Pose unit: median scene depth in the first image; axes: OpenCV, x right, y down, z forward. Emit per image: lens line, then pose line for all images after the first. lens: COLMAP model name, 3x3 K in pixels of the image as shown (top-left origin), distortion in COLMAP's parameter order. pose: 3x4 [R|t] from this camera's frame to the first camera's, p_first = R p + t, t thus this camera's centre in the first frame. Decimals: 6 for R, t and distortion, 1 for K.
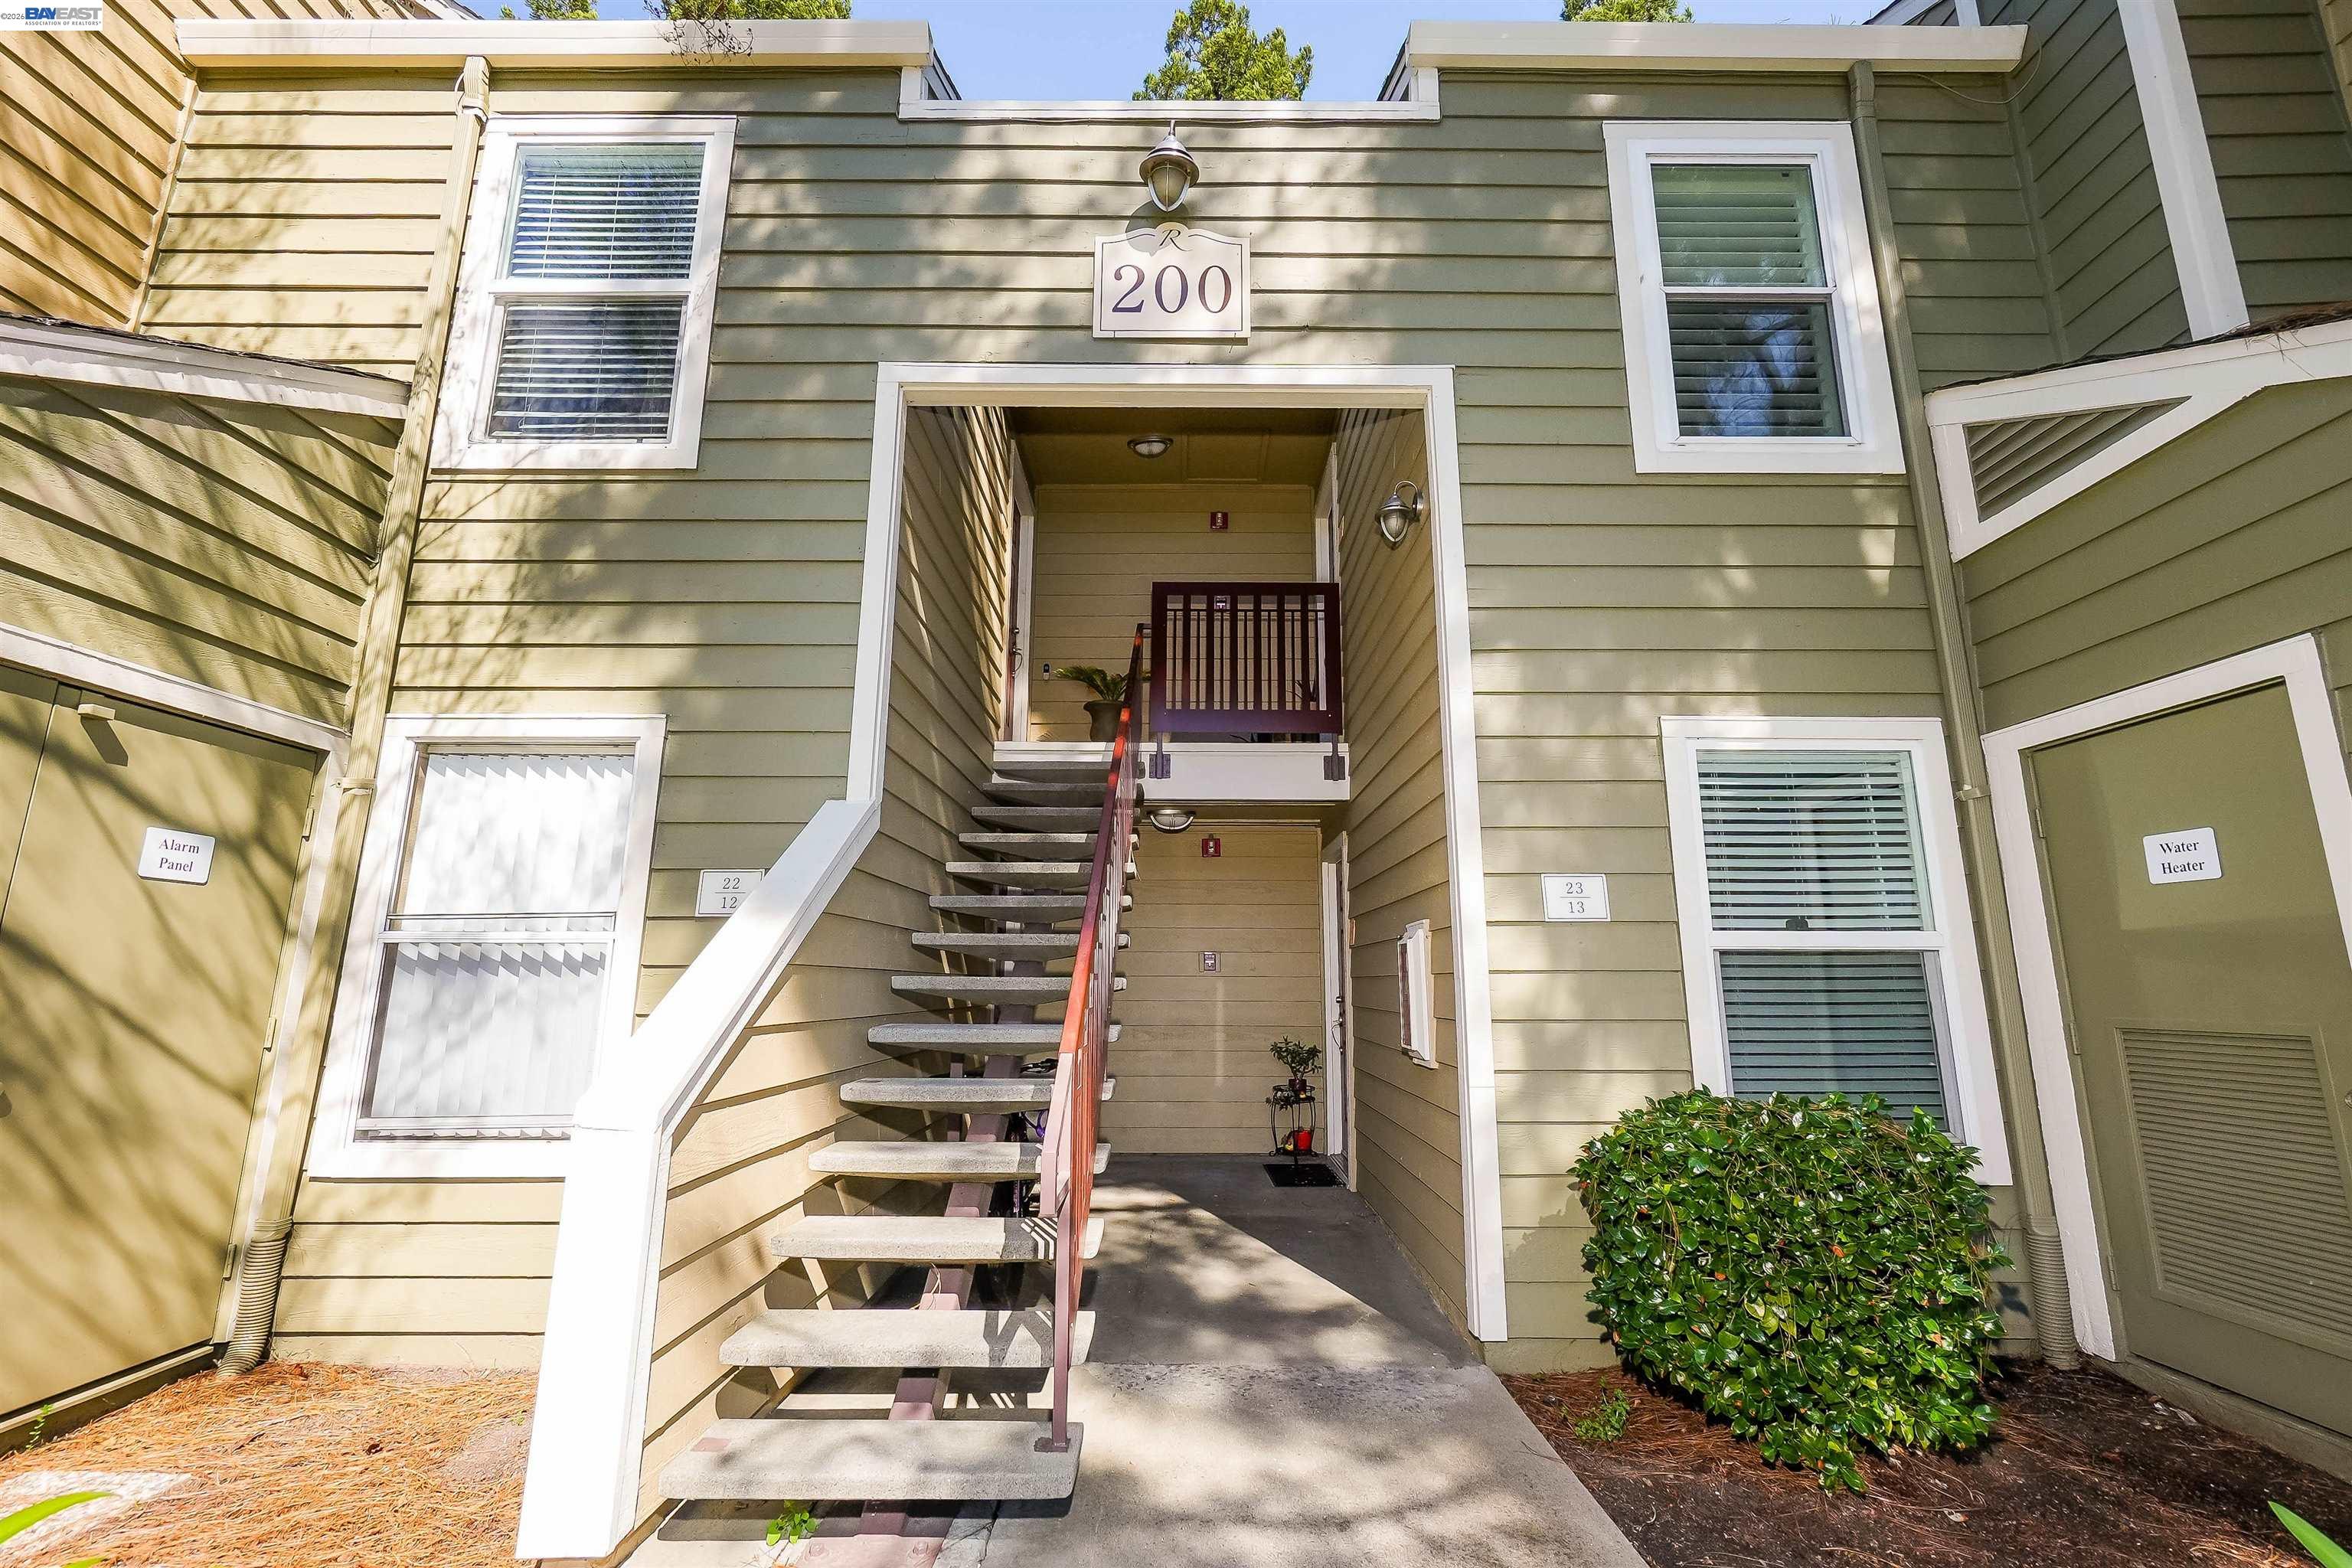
lens RADIAL K [[1015.5, 0, 1182.8], [0, 1015.5, 779.8], [0, 0, 1]] dist [-0.010511, 0.004073]
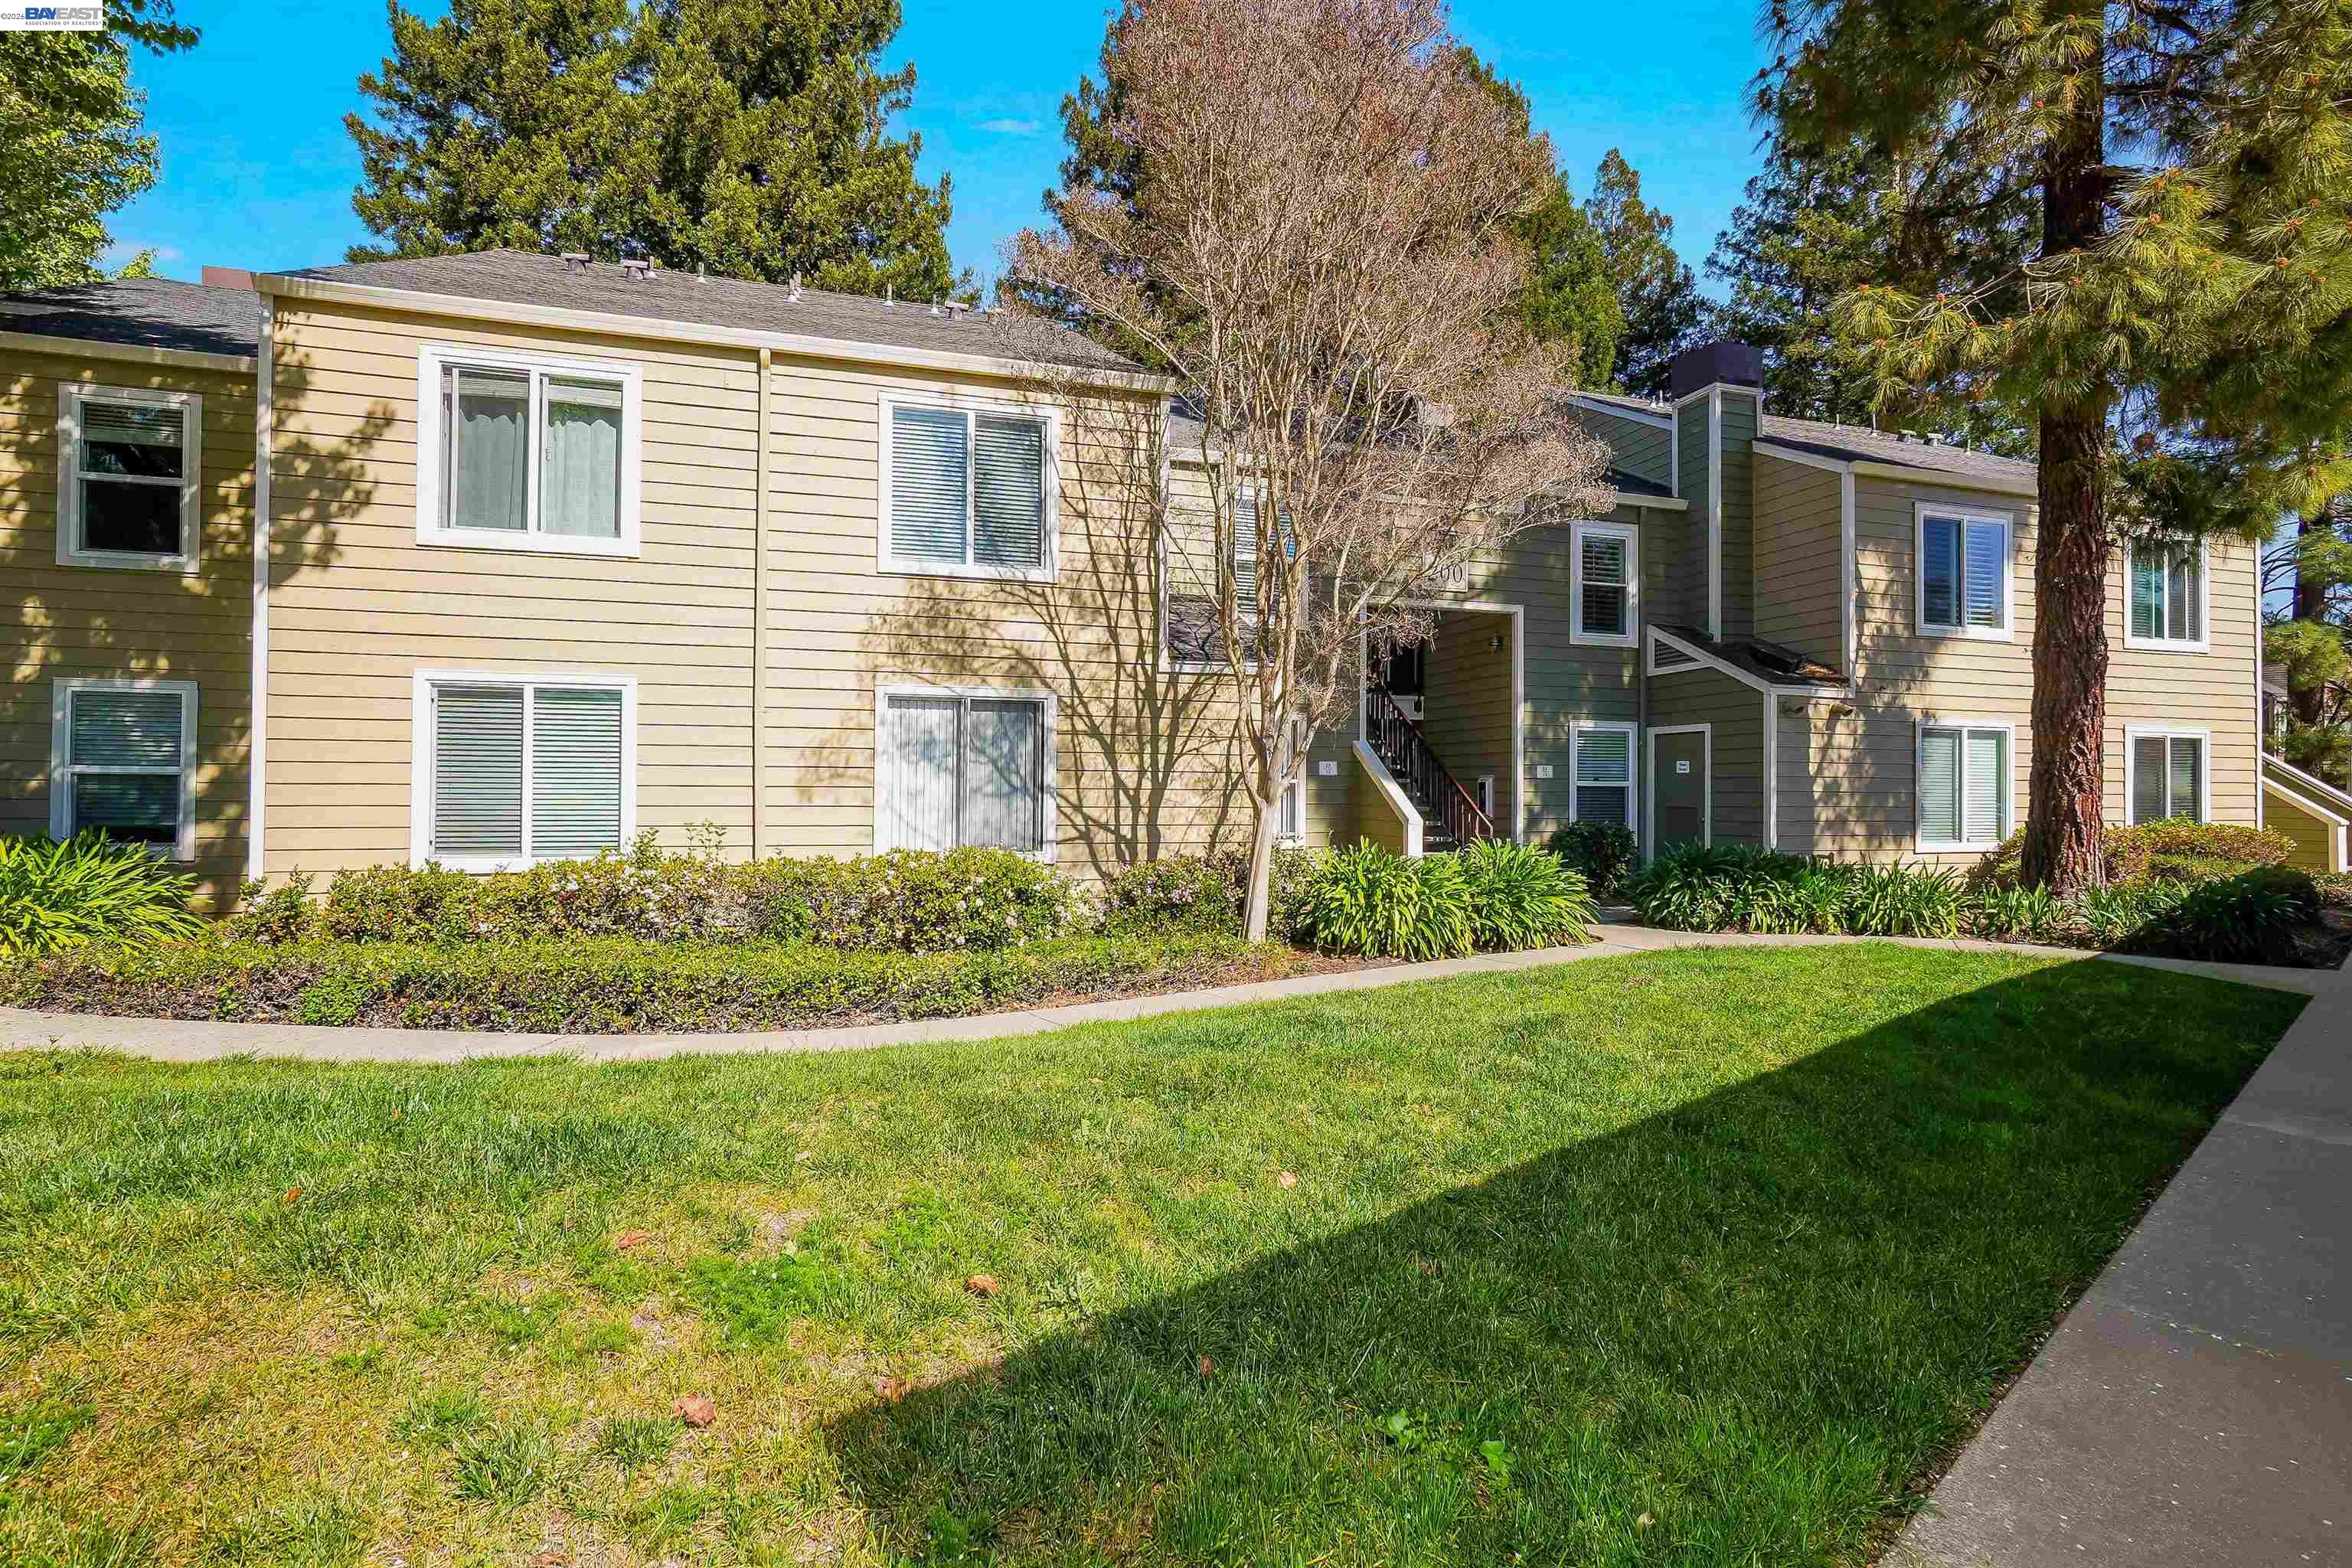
lens RADIAL K [[1079.2, 0, 1176.1], [0, 1079.2, 784.0], [0, 0, 1]] dist [0.001036, 0.000045]
pose [[0.960729, 0.001976, 0.277480, -1.825893], [-0.057273, 0.979856, 0.191319, -0.473721], [-0.271512, -0.199697, 0.941489, -2.135409]]
